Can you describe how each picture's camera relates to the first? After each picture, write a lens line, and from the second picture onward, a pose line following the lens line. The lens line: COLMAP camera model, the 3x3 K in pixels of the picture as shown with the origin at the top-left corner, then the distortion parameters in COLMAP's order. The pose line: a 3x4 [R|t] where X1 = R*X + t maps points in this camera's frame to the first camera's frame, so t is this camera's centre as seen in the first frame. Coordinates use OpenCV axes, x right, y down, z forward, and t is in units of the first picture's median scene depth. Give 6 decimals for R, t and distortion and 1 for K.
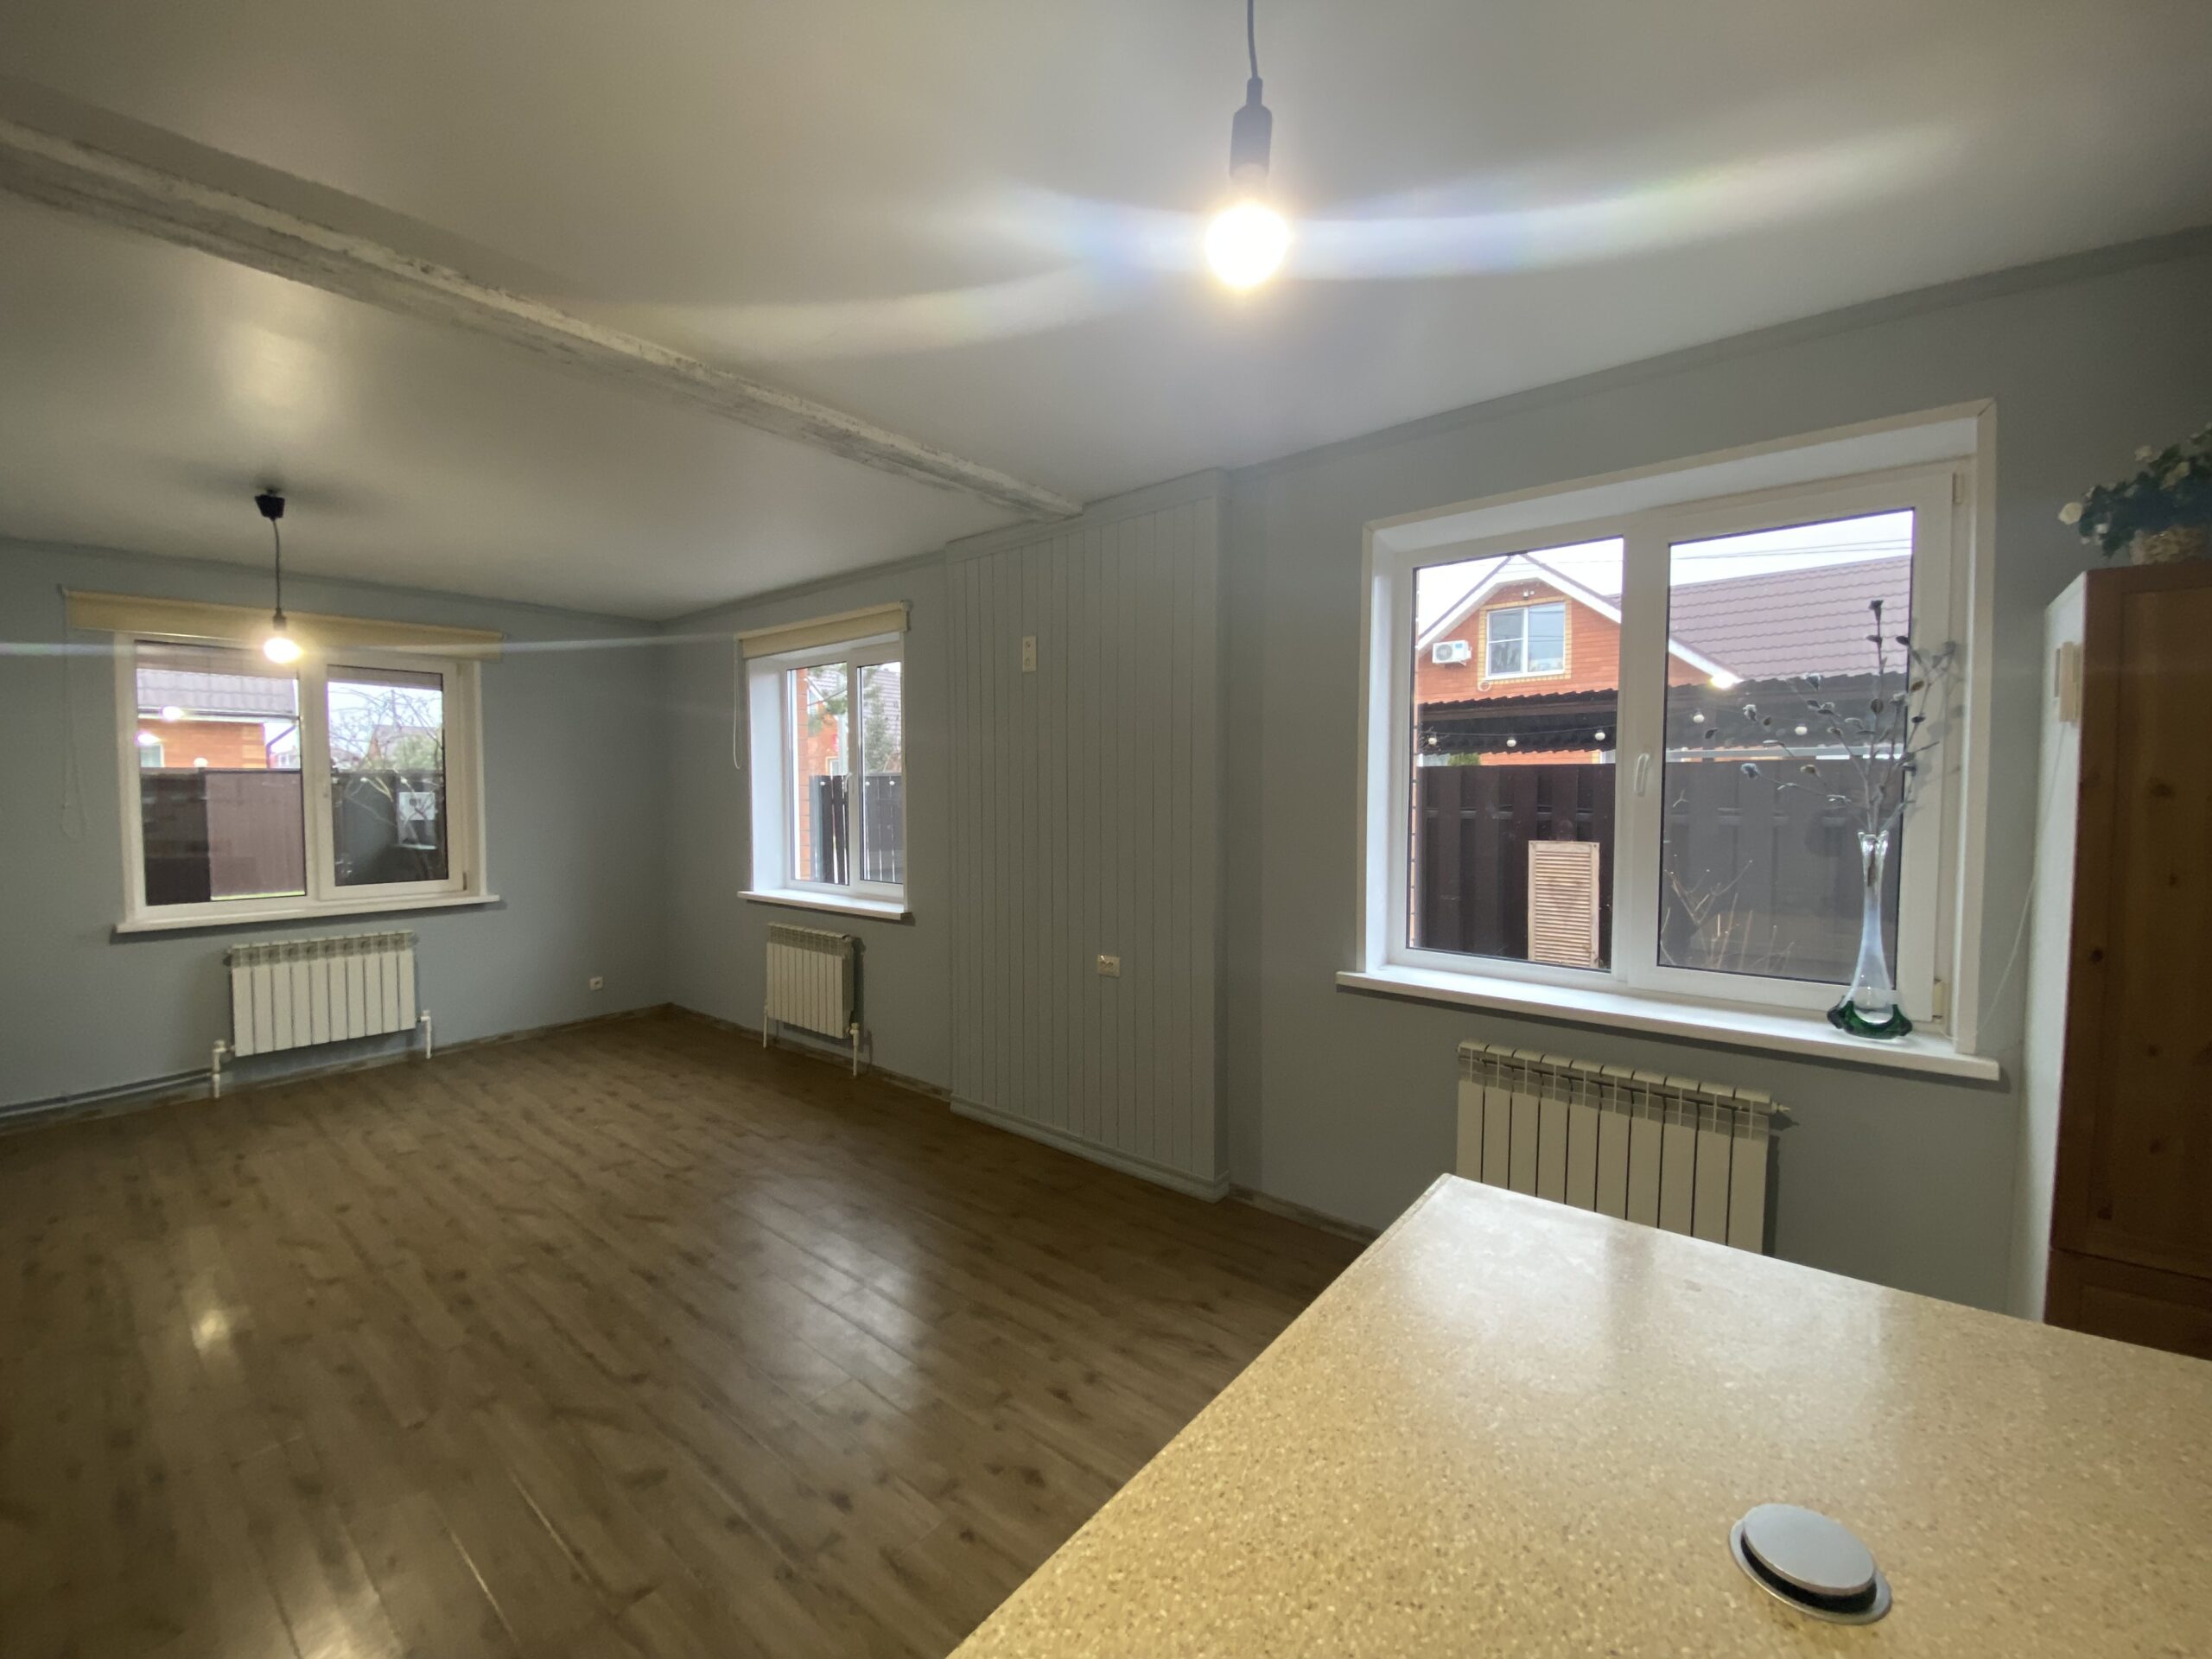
lens RADIAL K [[889.8, 0, 1089.7], [0, 889.8, 828.3], [0, 0, 1]] dist [0.026205, -0.024398]
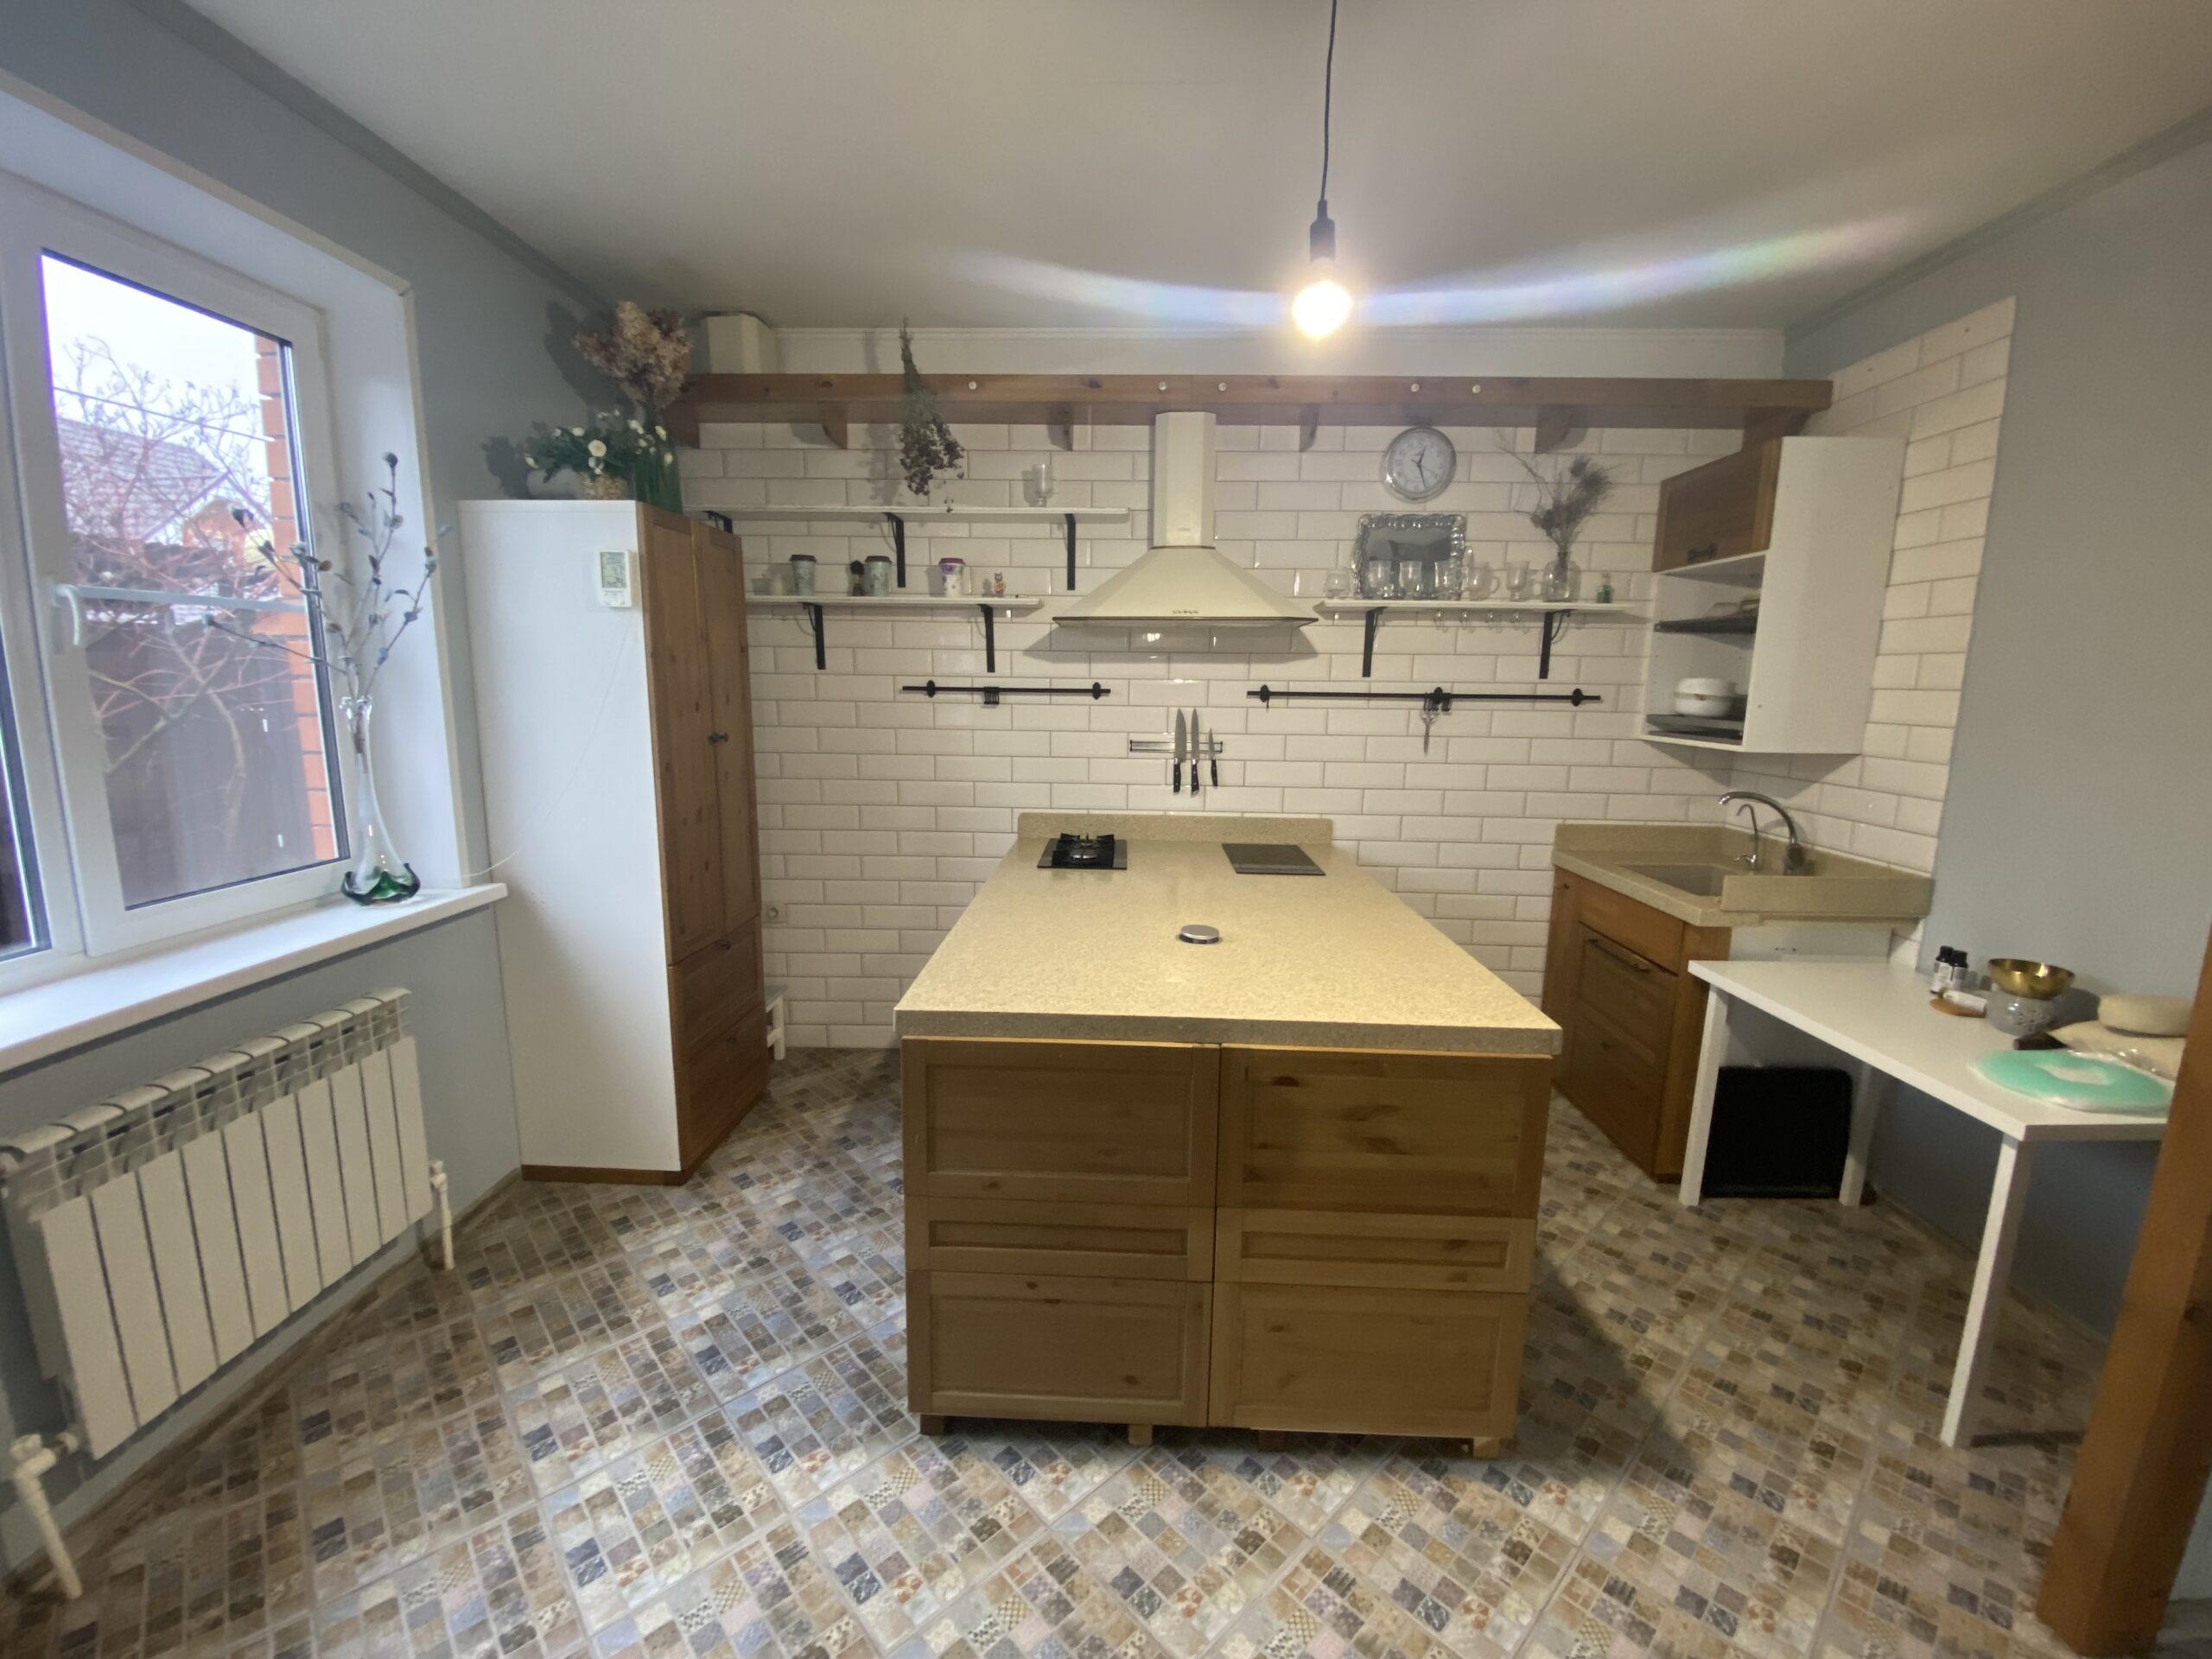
lens RADIAL K [[889.8, 0, 1089.7], [0, 889.8, 828.3], [0, 0, 1]] dist [0.026205, -0.024398]
pose [[-0.606568, -0.135191, 0.783453, -0.259892], [0.018775, 0.982726, 0.184113, -0.012286], [-0.794810, 0.126386, -0.593552, 0.666322]]
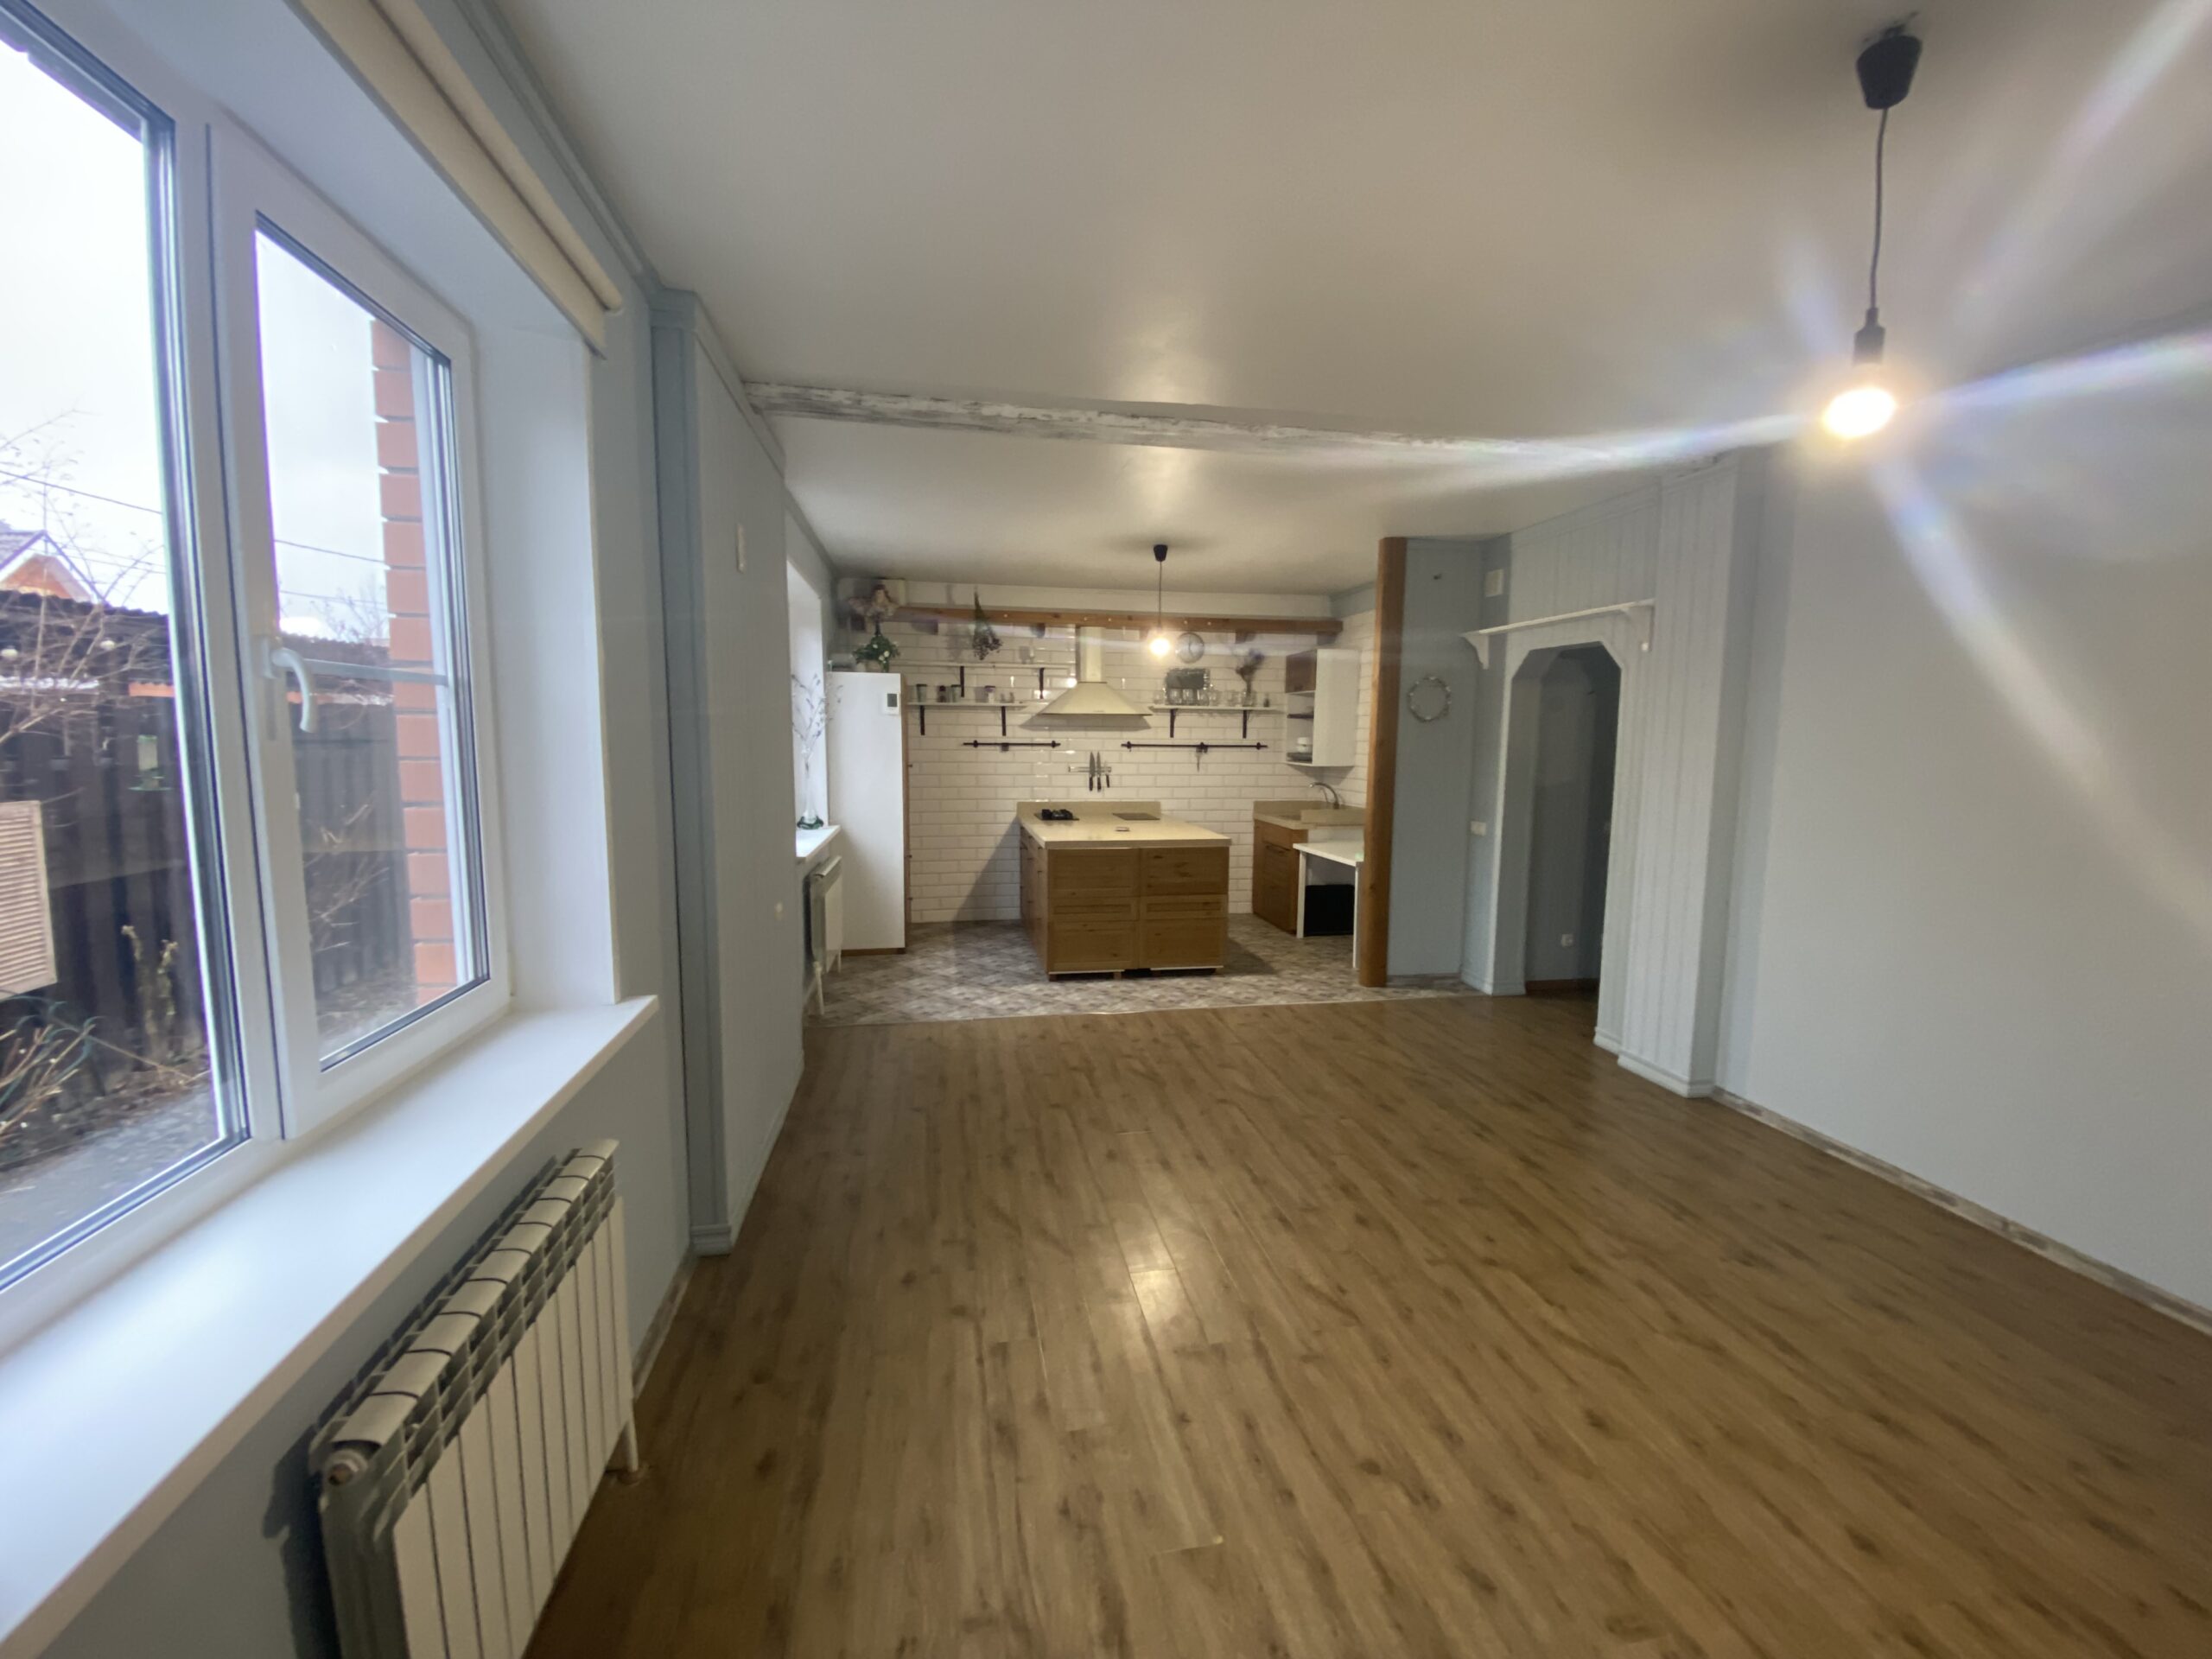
lens RADIAL K [[889.8, 0, 1089.7], [0, 889.8, 828.3], [0, 0, 1]] dist [0.026205, -0.024398]
pose [[-0.763412, -0.072900, 0.641785, -0.954353], [0.017605, 0.990893, 0.133496, -0.066510], [-0.645672, 0.113211, -0.755176, 1.679311]]
